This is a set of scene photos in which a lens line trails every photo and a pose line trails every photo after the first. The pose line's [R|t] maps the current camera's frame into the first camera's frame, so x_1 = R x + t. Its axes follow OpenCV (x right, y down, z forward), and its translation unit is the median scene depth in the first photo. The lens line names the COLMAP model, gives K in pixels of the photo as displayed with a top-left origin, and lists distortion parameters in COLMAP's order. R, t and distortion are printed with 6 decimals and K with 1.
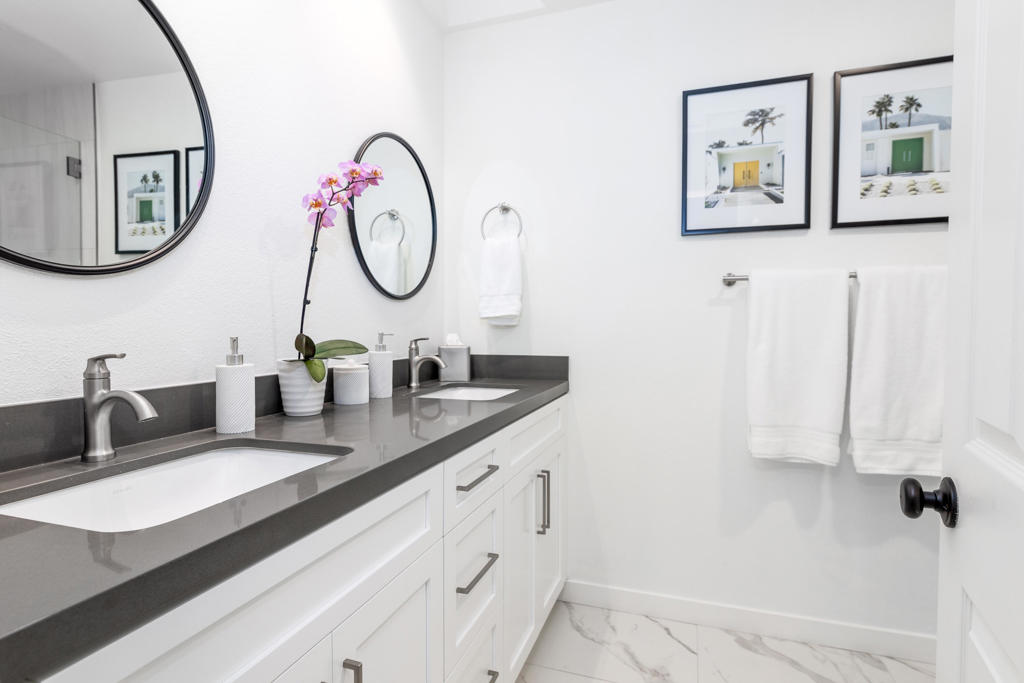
lens RADIAL K [[535.4, 0, 512.0], [0, 535.4, 341.5], [0, 0, 1]] dist [-0.000456, -0.000030]
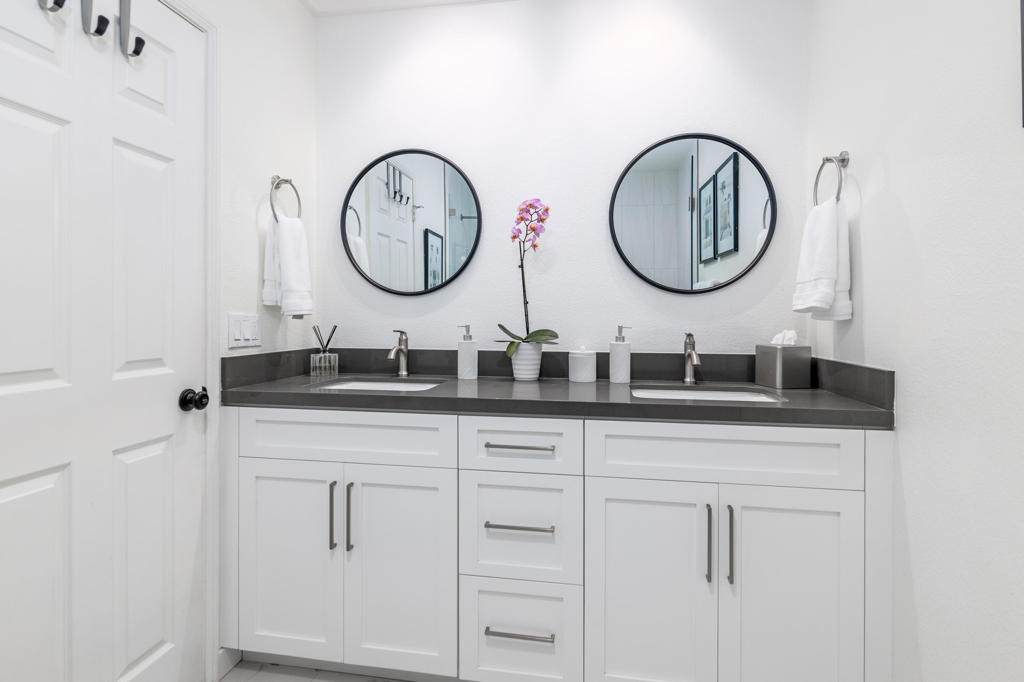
lens RADIAL K [[516.5, 0, 509.0], [0, 516.5, 318.5], [0, 0, 1]] dist [-0.001186, -0.000170]
pose [[0.171301, 0.002030, -0.985217, 0.890325], [-0.036745, 0.999315, -0.004330, -0.020222], [0.984533, 0.036944, 0.171258, 0.667280]]
